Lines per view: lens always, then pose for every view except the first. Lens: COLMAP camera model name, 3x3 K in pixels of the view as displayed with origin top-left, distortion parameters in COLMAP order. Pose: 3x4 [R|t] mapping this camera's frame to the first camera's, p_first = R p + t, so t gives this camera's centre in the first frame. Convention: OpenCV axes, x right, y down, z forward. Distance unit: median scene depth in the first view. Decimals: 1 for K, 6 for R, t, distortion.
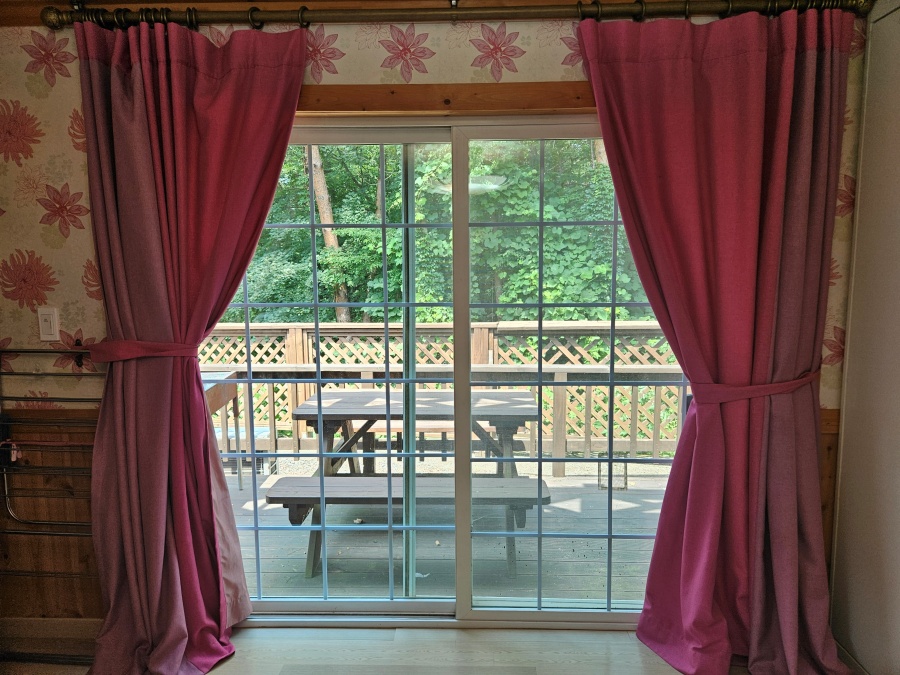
lens RADIAL K [[595.1, 0, 455.8], [0, 595.1, 339.7], [0, 0, 1]] dist [0.059198, -0.043081]
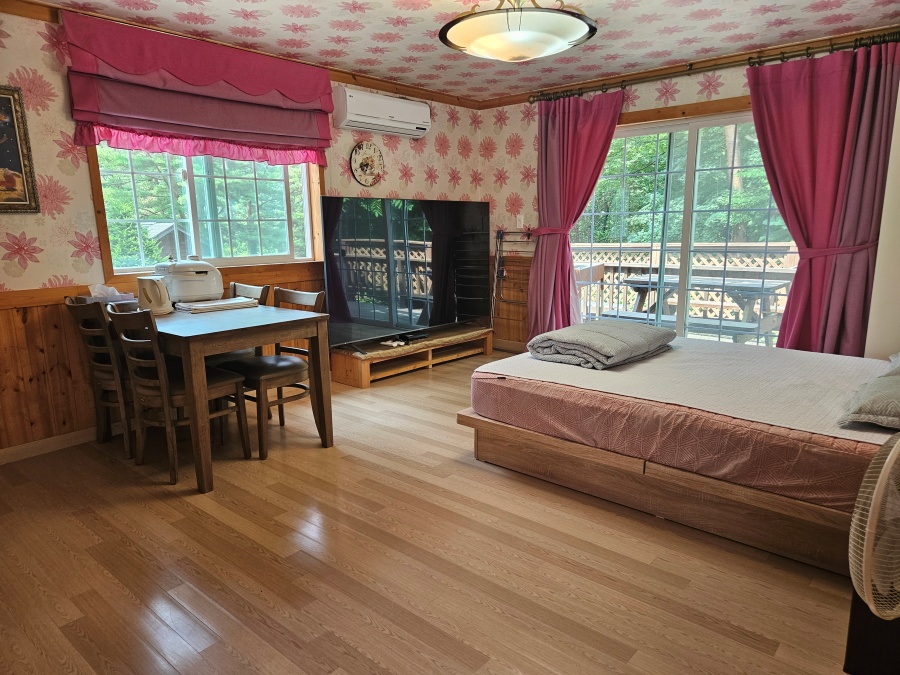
lens RADIAL K [[595.1, 0, 455.8], [0, 595.1, 339.7], [0, 0, 1]] dist [0.059198, -0.043081]
pose [[0.774980, 0.119046, -0.620672, 0.785917], [-0.066974, 0.992038, 0.106650, 0.231097], [0.628427, -0.041083, 0.776783, -1.215918]]
